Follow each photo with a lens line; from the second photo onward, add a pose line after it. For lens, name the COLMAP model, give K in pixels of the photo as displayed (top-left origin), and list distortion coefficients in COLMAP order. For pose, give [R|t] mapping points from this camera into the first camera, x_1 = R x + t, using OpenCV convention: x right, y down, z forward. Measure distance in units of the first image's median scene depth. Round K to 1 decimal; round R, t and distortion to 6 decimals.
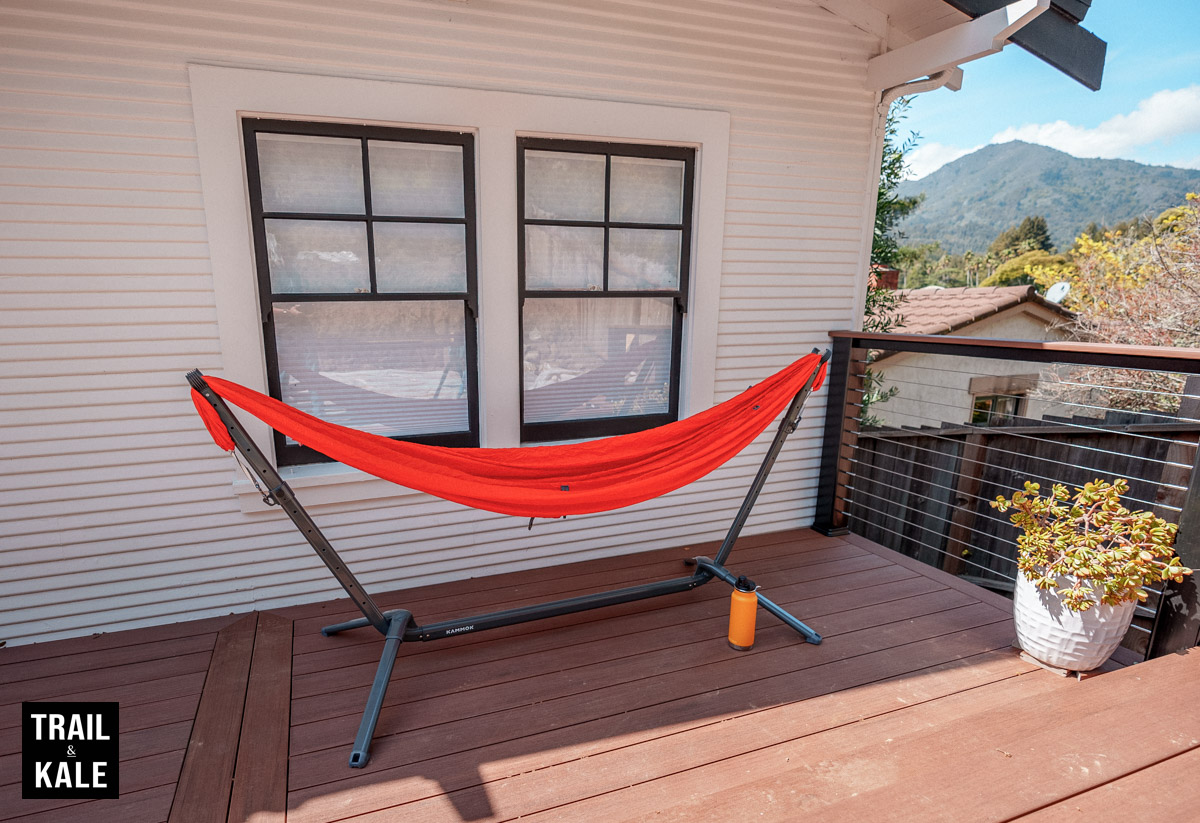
lens RADIAL K [[615.1, 0, 525.2], [0, 615.1, 444.6], [0, 0, 1]] dist [-0.004058, 0.002406]
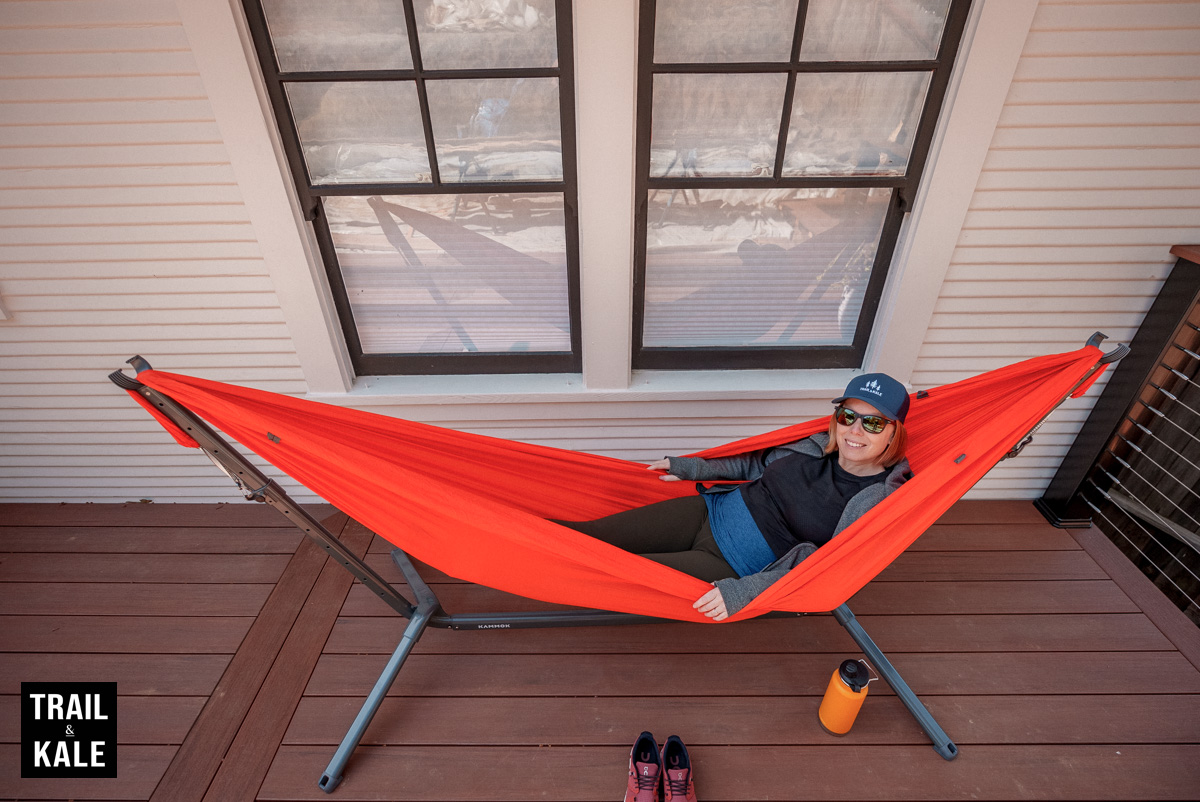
lens RADIAL K [[540.3, 0, 596.3], [0, 540.3, 397.6], [0, 0, 1]] dist [-0.006718, 0.002765]
pose [[0.945193, 0.174857, -0.275745, 0.170432], [-0.070139, 0.933536, 0.351556, -0.251644], [0.318890, -0.312947, 0.894636, 0.393868]]
